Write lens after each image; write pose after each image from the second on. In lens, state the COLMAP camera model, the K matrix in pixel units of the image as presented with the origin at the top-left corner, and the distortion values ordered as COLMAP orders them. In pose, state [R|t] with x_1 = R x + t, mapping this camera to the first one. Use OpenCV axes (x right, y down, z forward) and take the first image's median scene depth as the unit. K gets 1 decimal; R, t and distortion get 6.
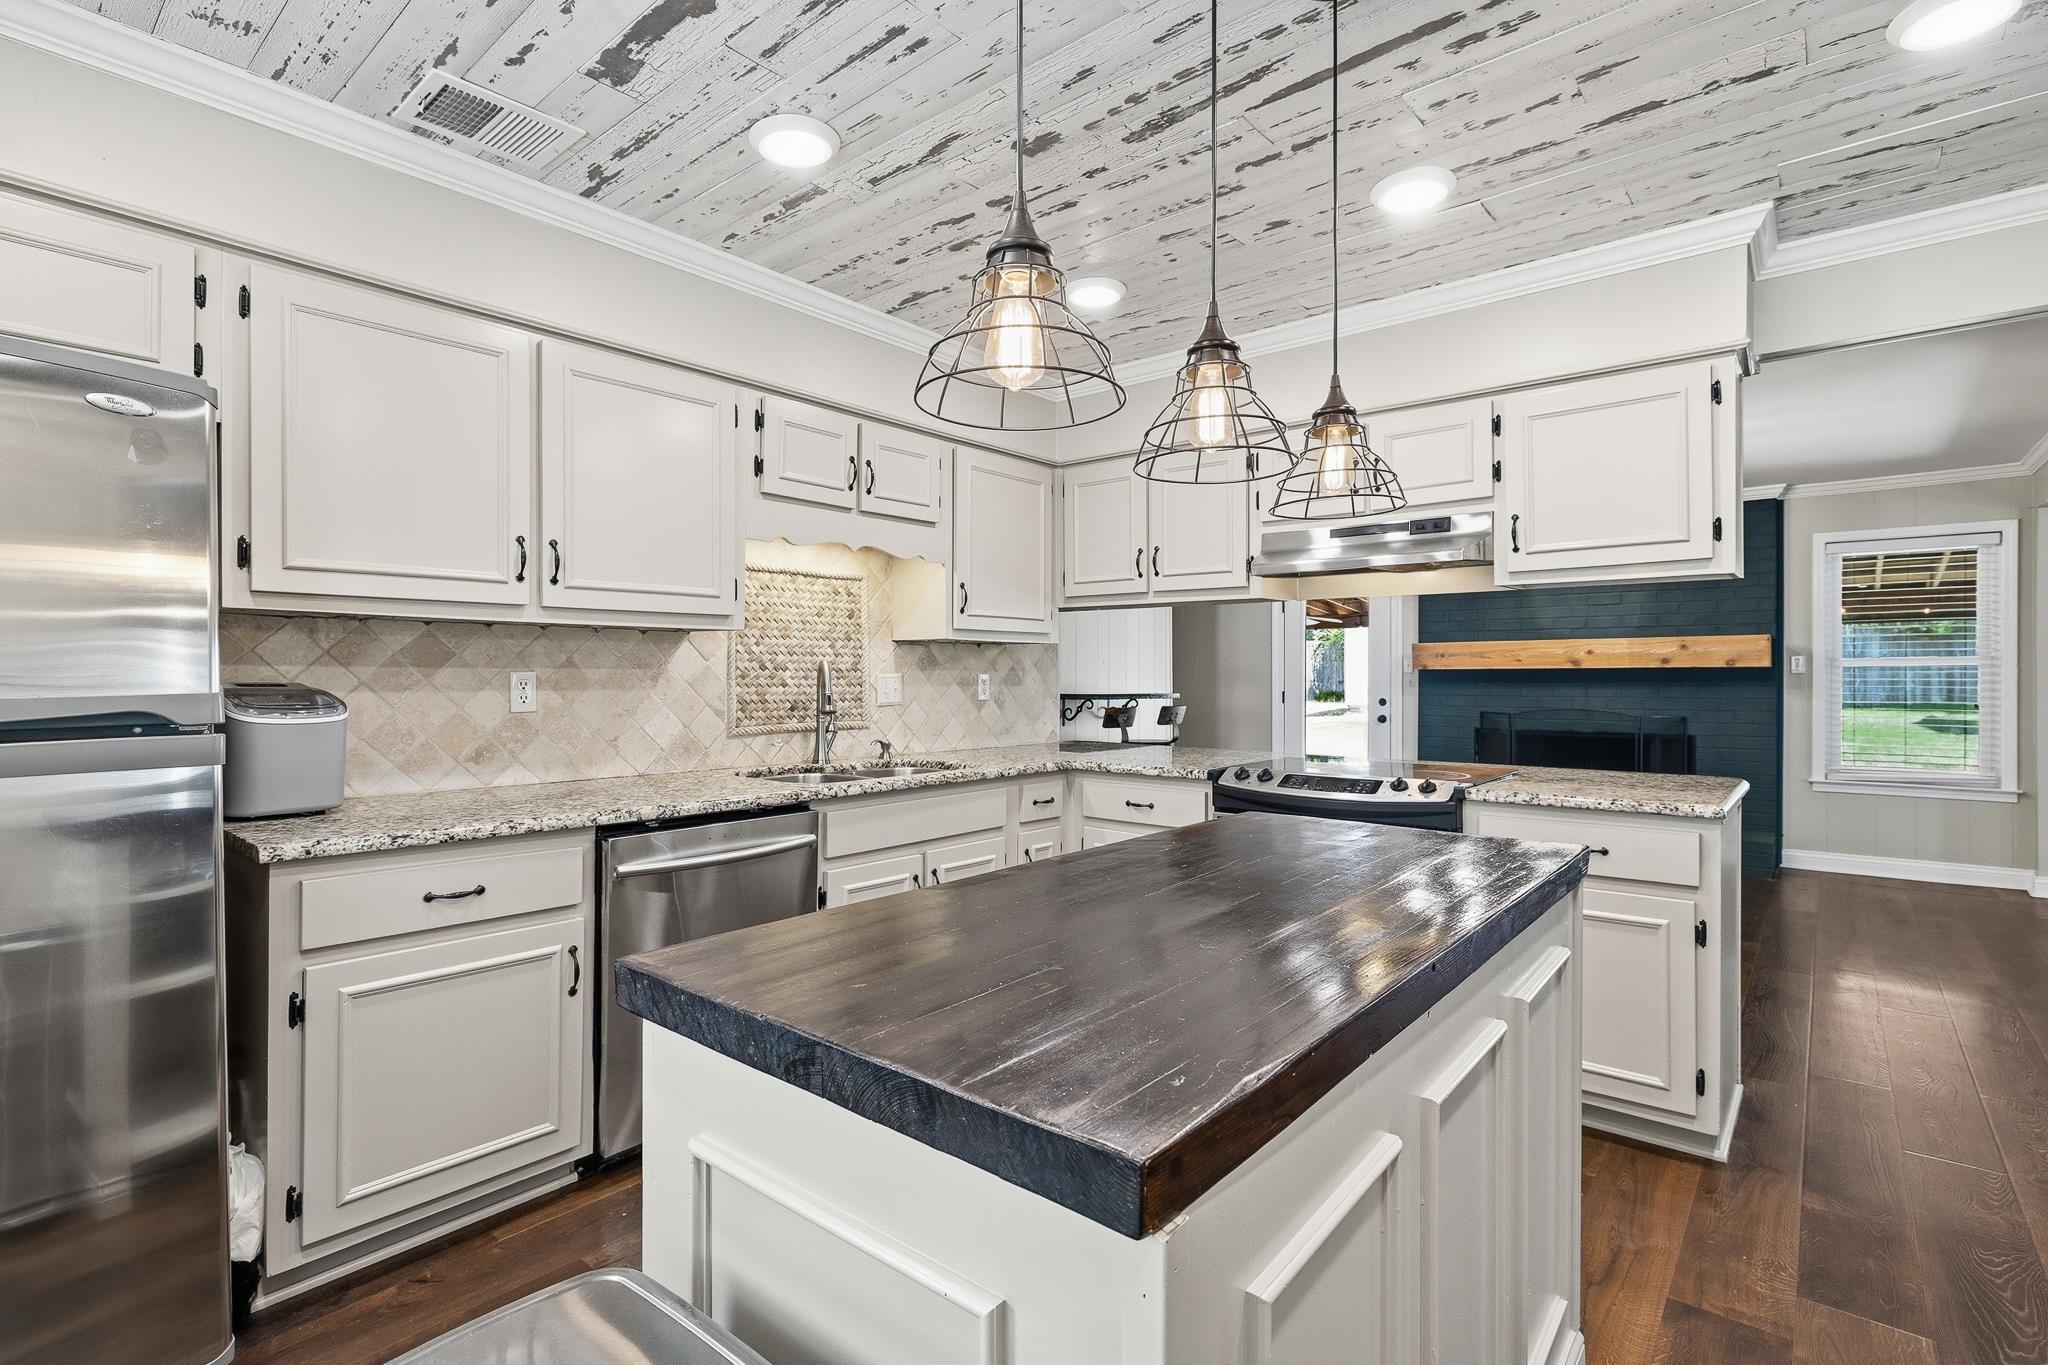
lens RADIAL K [[944.1, 0, 1018.4], [0, 944.1, 676.7], [0, 0, 1]] dist [-0.005294, 0.001413]
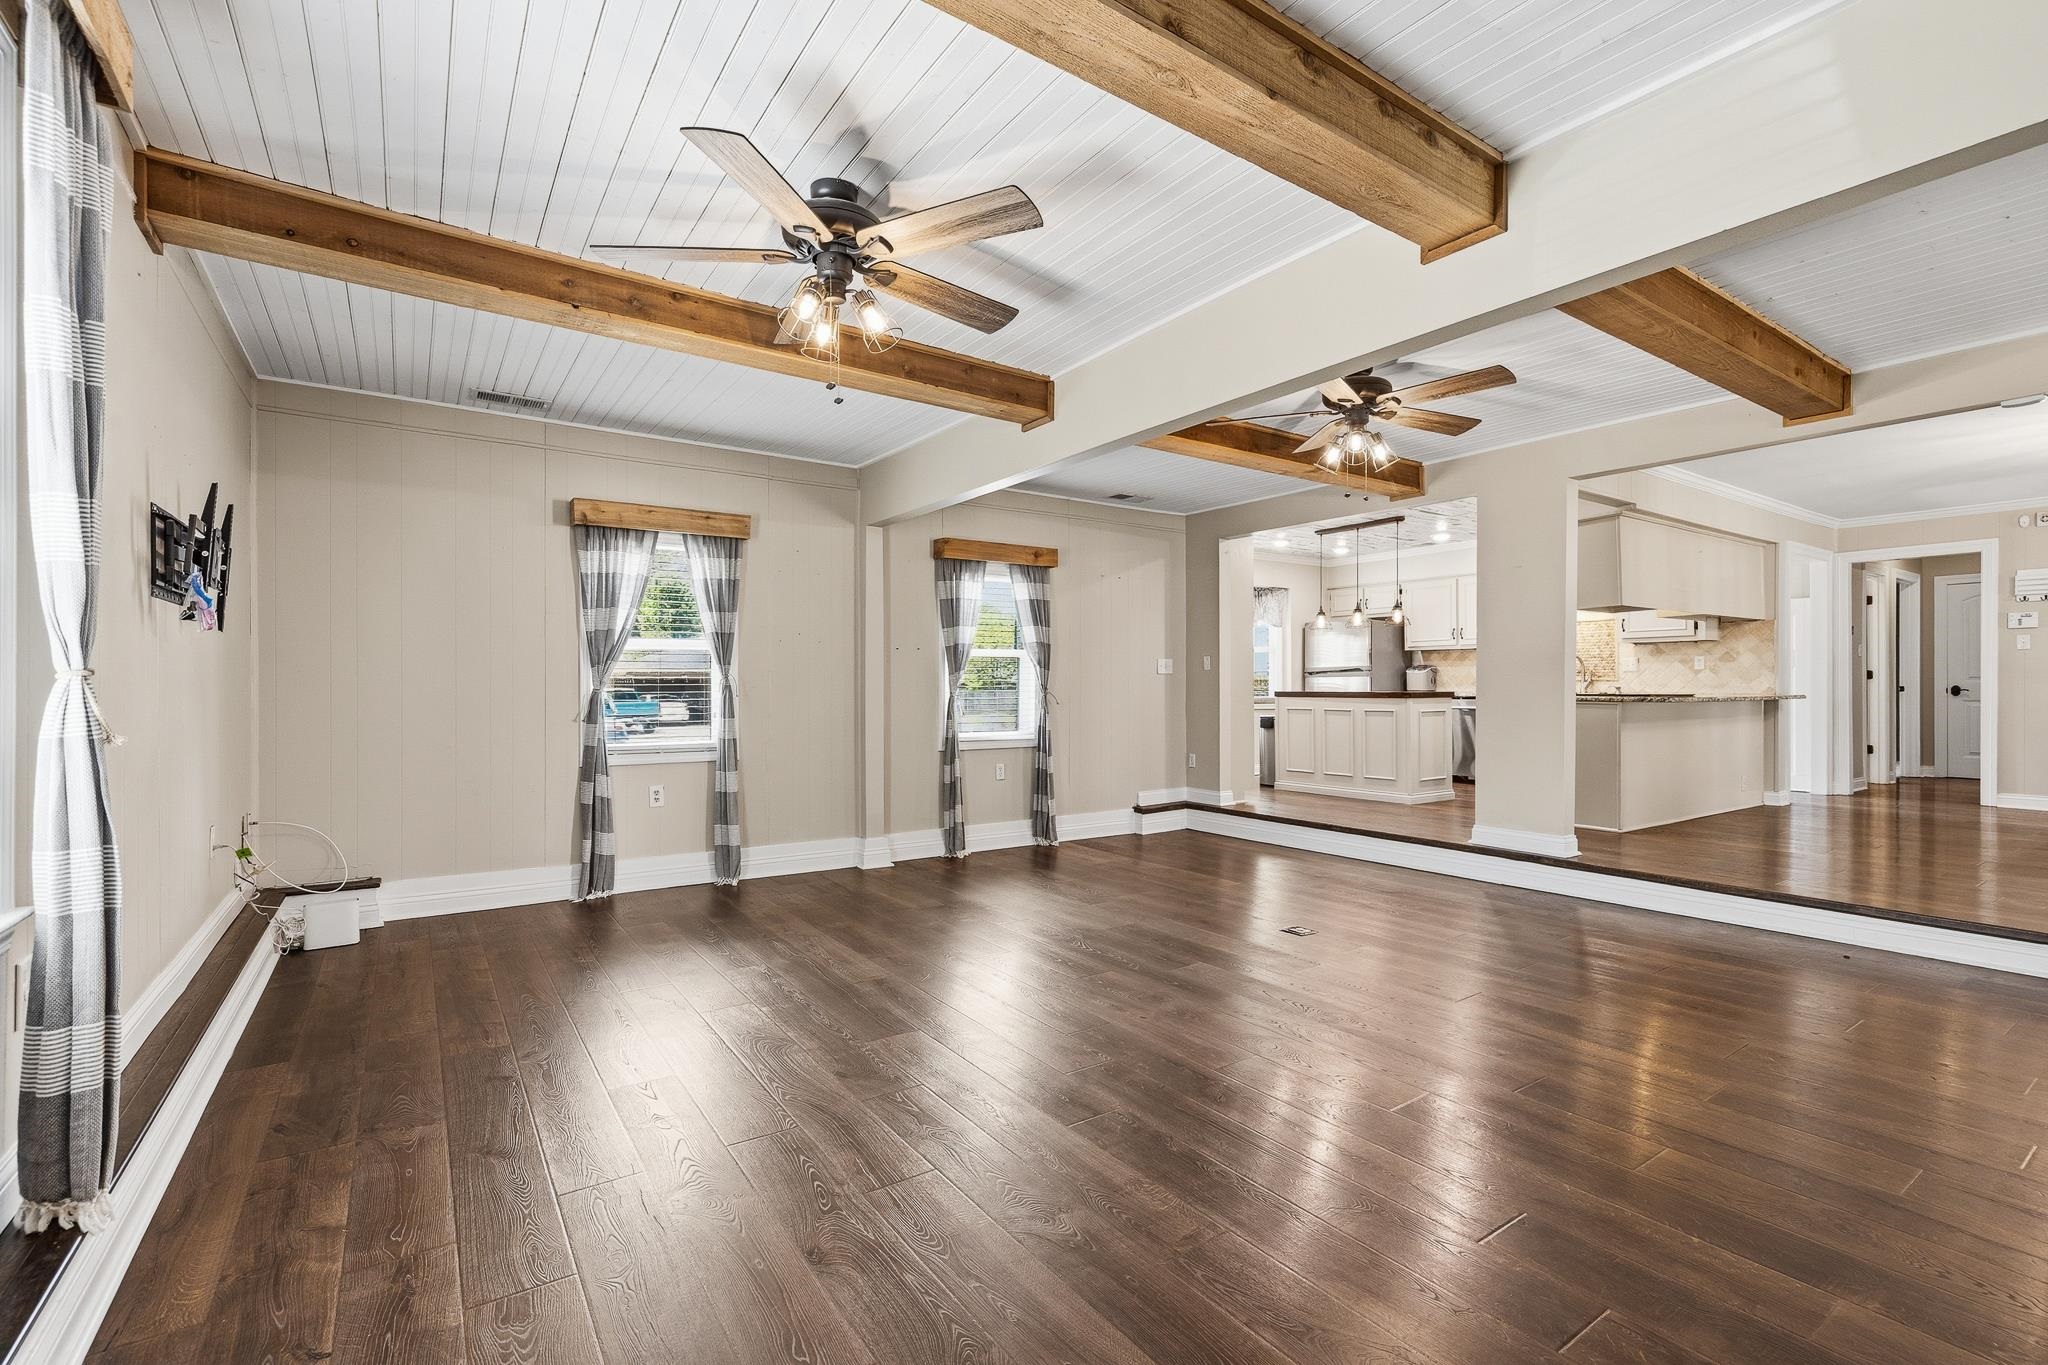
lens RADIAL K [[885.7, 0, 1042.8], [0, 885.7, 684.5], [0, 0, 1]] dist [0.003436, -0.000362]
pose [[-0.239053, -0.002480, -0.971003, 2.582148], [0.000188, 0.999997, -0.002600, 0.075050], [0.971007, -0.000804, -0.239051, 0.130835]]
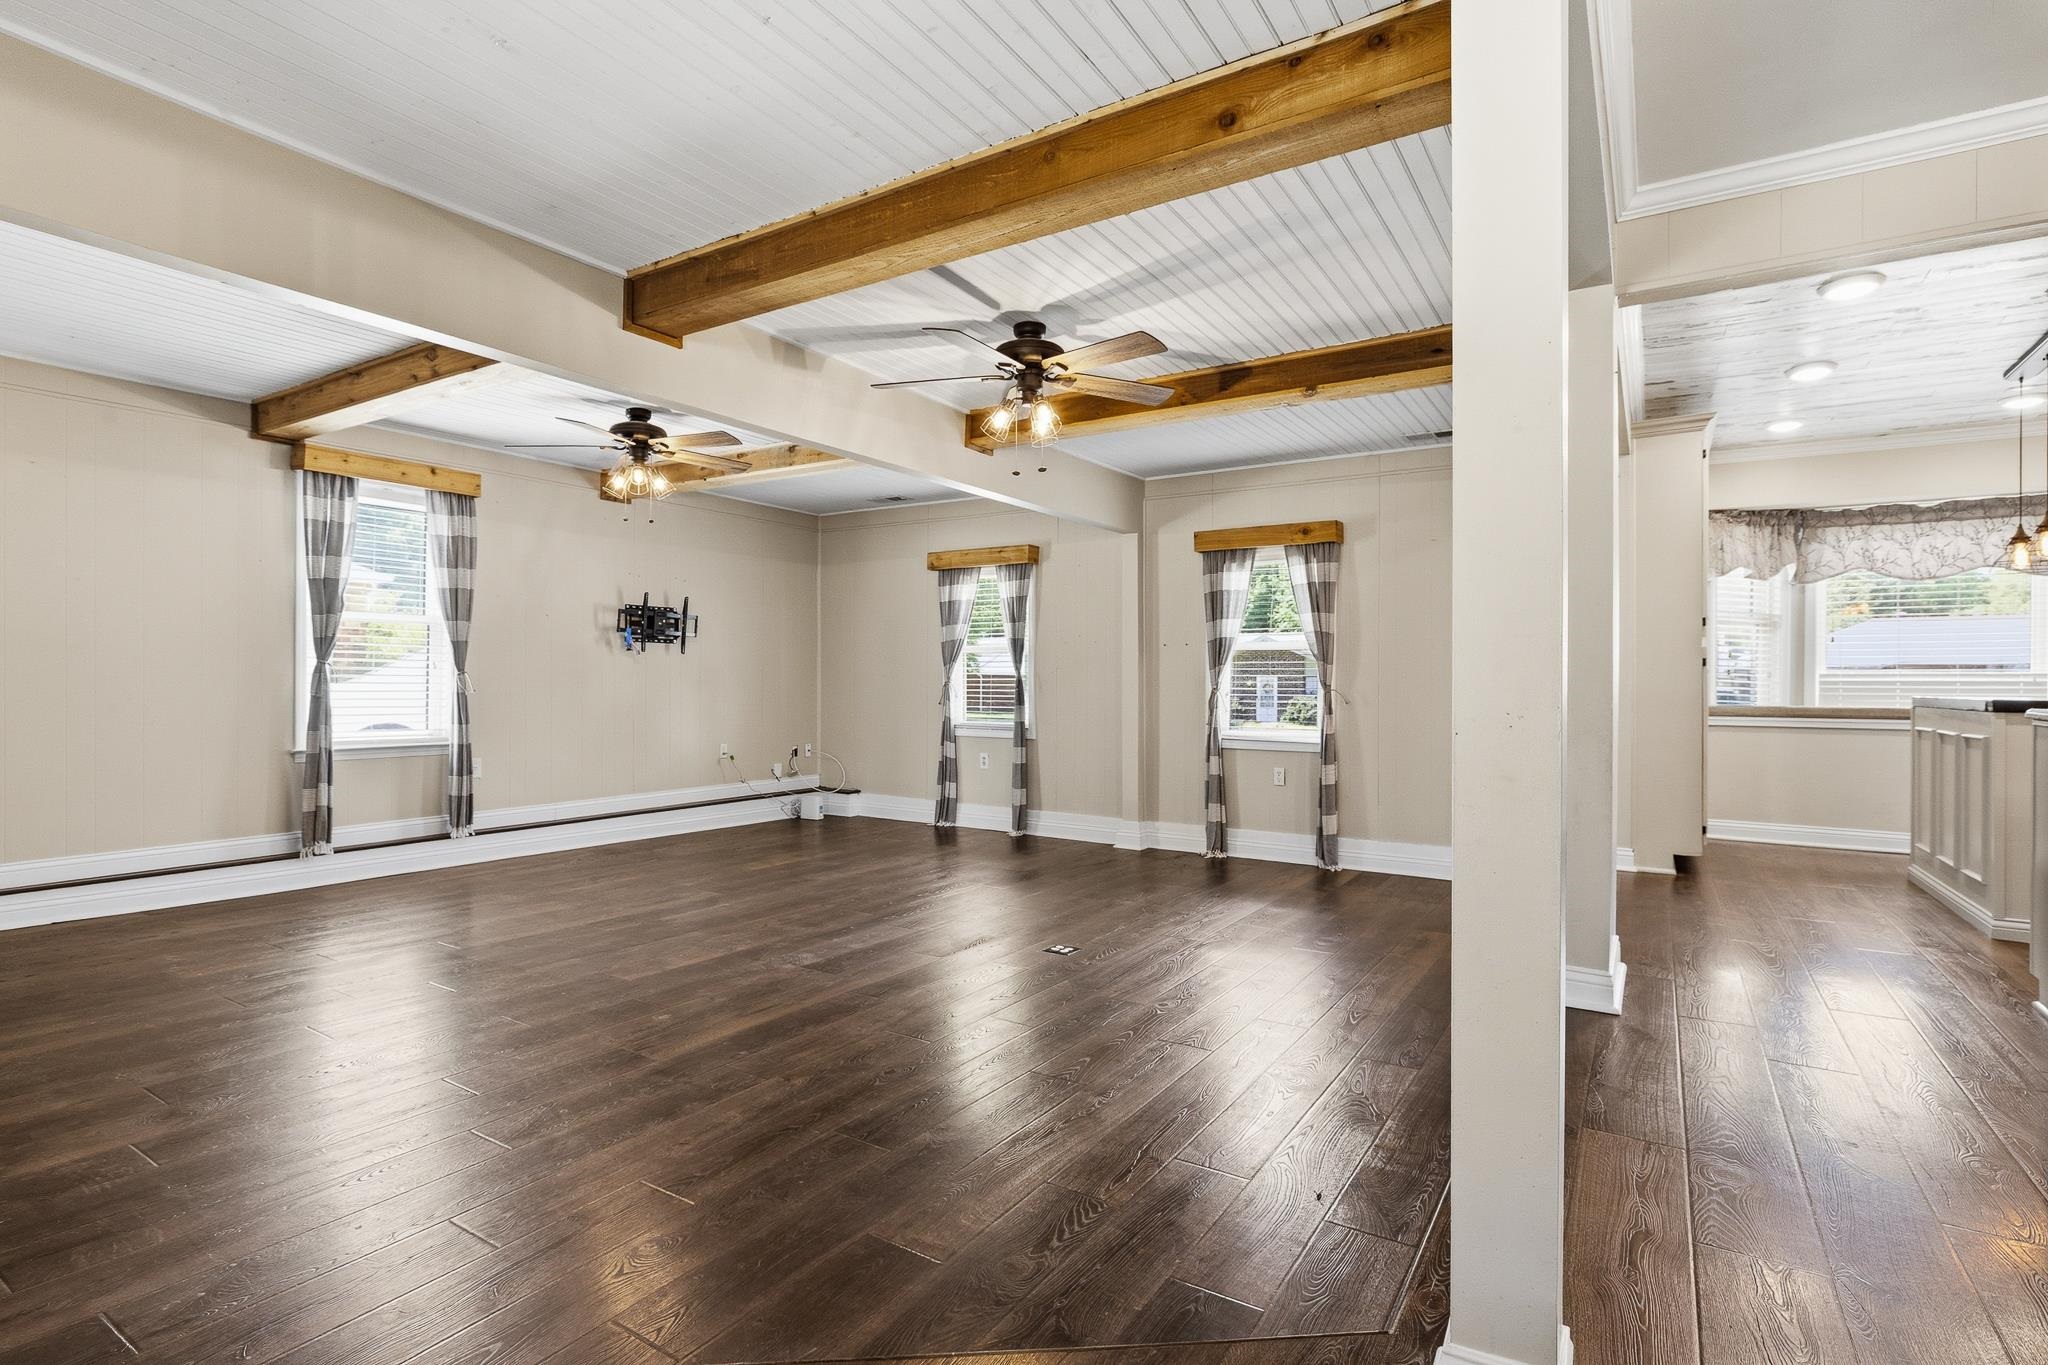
lens RADIAL K [[996.3, 0, 1022.9], [0, 996.3, 675.9], [0, 0, 1]] dist [-0.000113, 0.001083]
pose [[-0.987073, -0.012216, -0.159807, 1.560489], [-0.010386, 0.999871, -0.012284, 0.092135], [0.159937, -0.010465, -0.987072, 1.412420]]
